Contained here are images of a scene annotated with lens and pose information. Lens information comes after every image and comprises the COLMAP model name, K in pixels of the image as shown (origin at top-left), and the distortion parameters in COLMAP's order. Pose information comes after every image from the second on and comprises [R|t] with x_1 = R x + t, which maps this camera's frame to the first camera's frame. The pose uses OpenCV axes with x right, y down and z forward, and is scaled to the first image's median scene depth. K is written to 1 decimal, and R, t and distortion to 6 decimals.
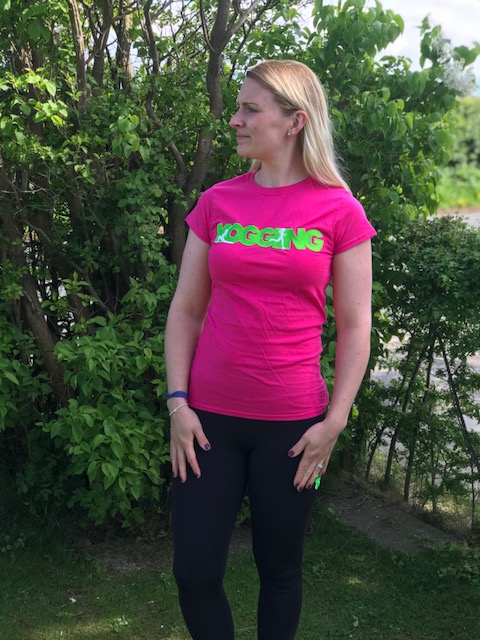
lens RADIAL K [[1052.0, 0, 243.4], [0, 1052.0, 316.8], [0, 0, 1]] dist [0.077902, -0.029919]
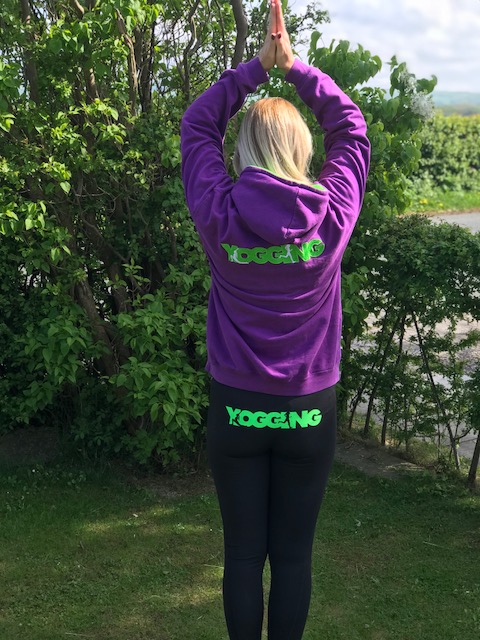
lens RADIAL K [[1062.3, 0, 240.0], [0, 1062.3, 320.0], [0, 0, 1]] dist [0.054439, 0.078202]
pose [[0.997363, -0.009870, 0.071904, -0.117078], [0.010400, 0.999921, -0.006998, 0.039783], [-0.071829, 0.007727, 0.997387, -0.269412]]
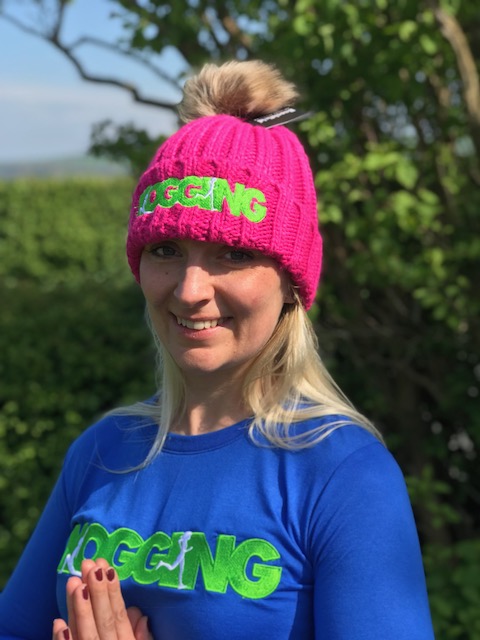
lens RADIAL K [[1076.9, 0, 239.8], [0, 1076.9, 304.5], [0, 0, 1]] dist [0.039190, 0.045707]
pose [[0.807651, 0.047385, -0.587754, 0.111225], [-0.087779, 0.995321, -0.040378, -0.097089], [0.583090, 0.084204, 0.808032, 0.401797]]
